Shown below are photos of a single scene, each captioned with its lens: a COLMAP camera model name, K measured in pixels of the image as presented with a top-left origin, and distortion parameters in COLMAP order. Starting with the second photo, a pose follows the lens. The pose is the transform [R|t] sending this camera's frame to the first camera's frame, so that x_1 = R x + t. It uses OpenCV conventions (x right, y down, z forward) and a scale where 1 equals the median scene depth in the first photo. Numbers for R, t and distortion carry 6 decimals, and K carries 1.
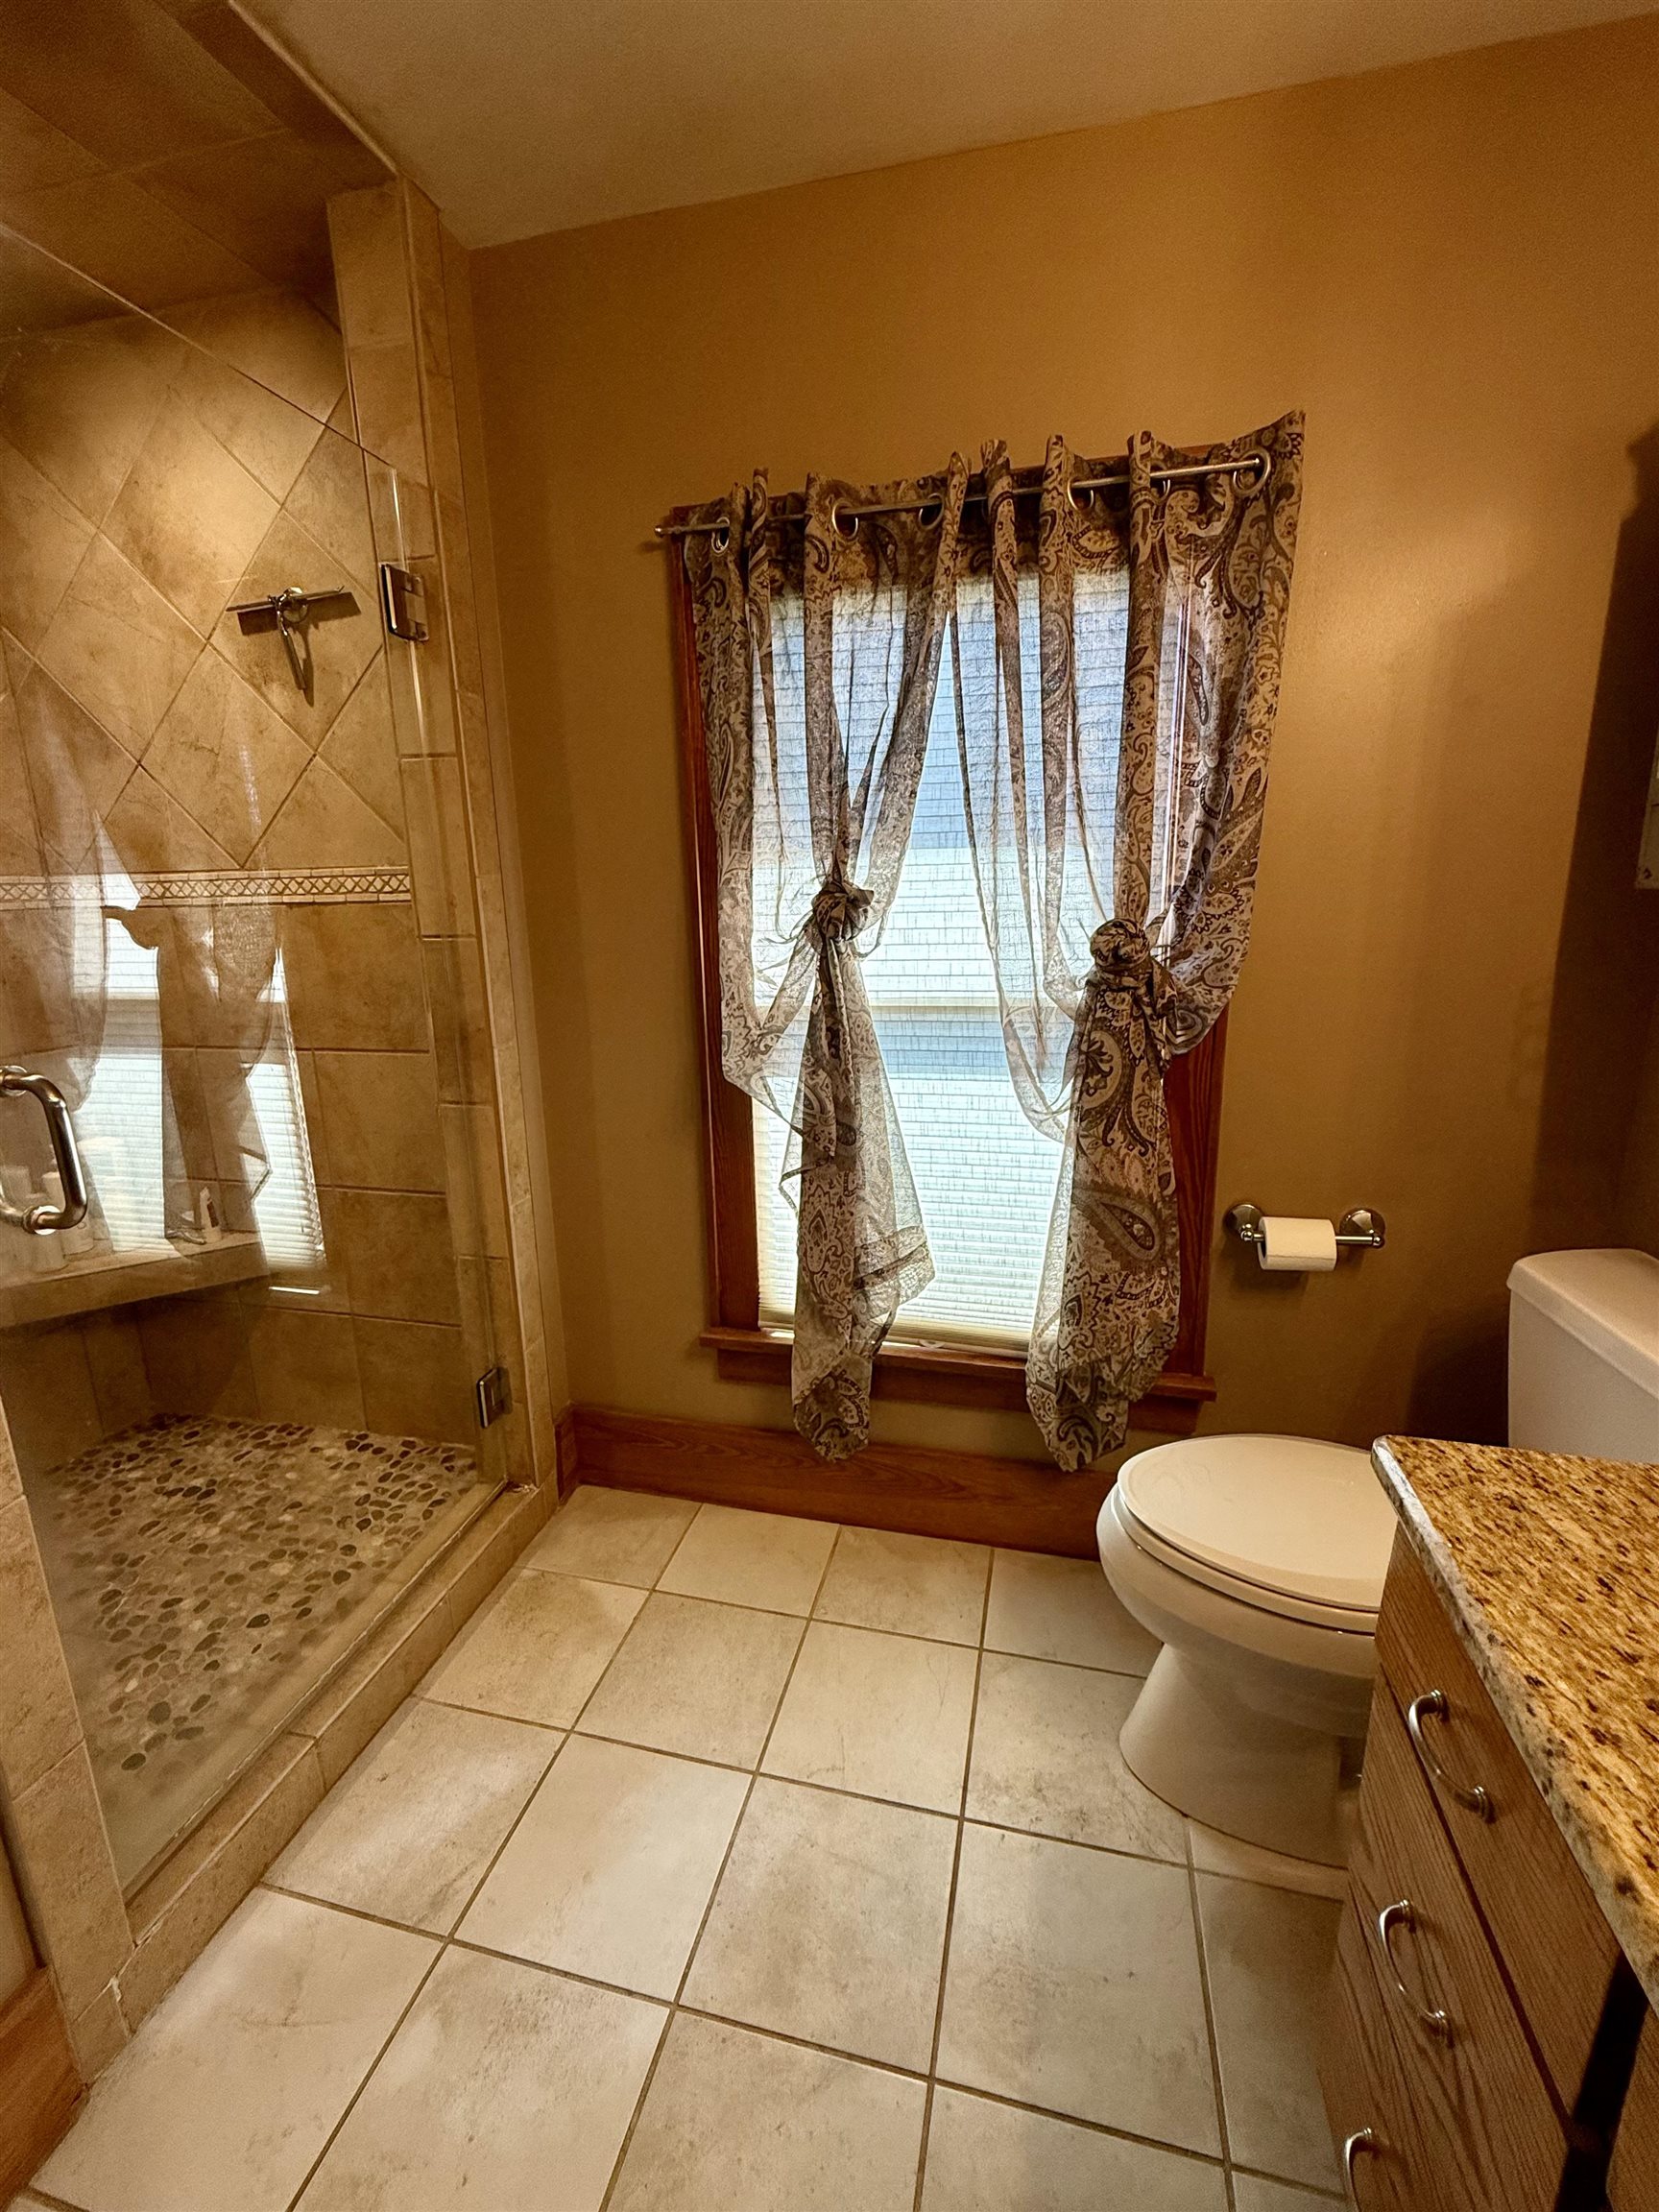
lens RADIAL K [[944.9, 0, 823.9], [0, 944.9, 1099.9], [0, 0, 1]] dist [0.001365, -0.000041]
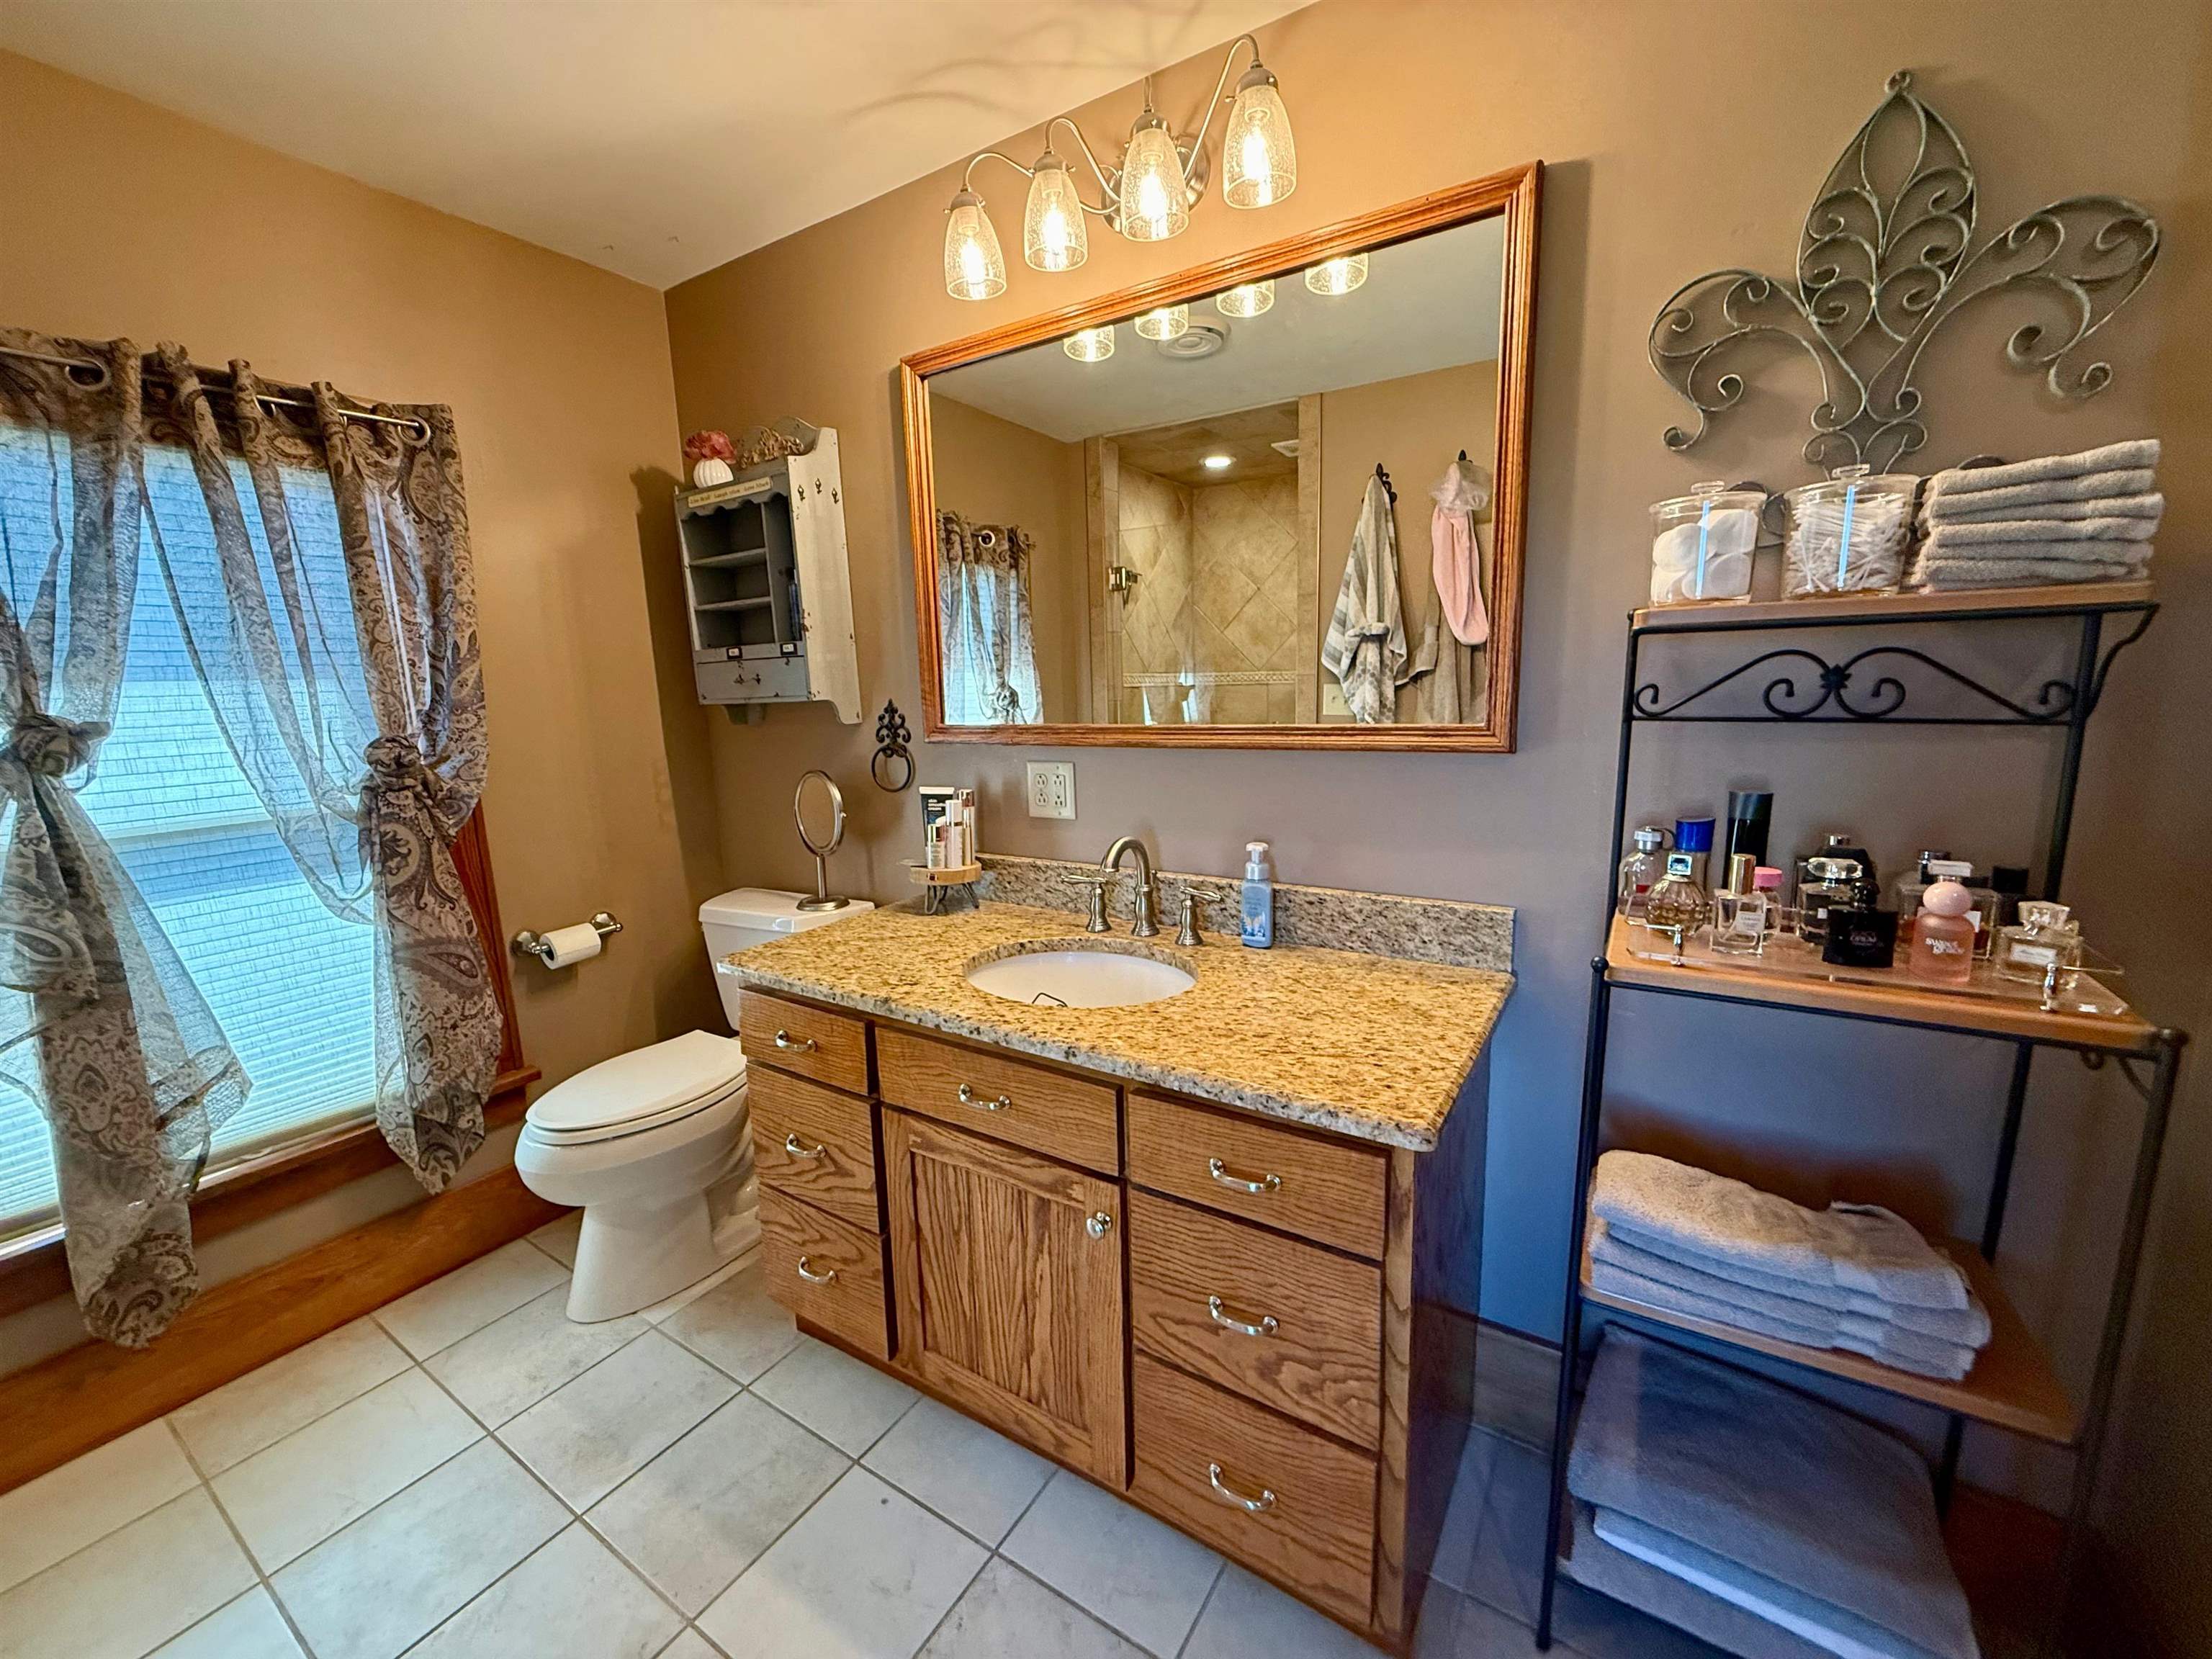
lens RADIAL K [[882.0, 0, 1101.6], [0, 882.0, 835.6], [0, 0, 1]] dist [0.001301, 0.000140]
pose [[0.319039, -0.155826, 0.934844, -0.516316], [0.240271, 0.967464, 0.079265, 0.079018], [-0.916779, 0.199327, 0.346099, -0.285406]]
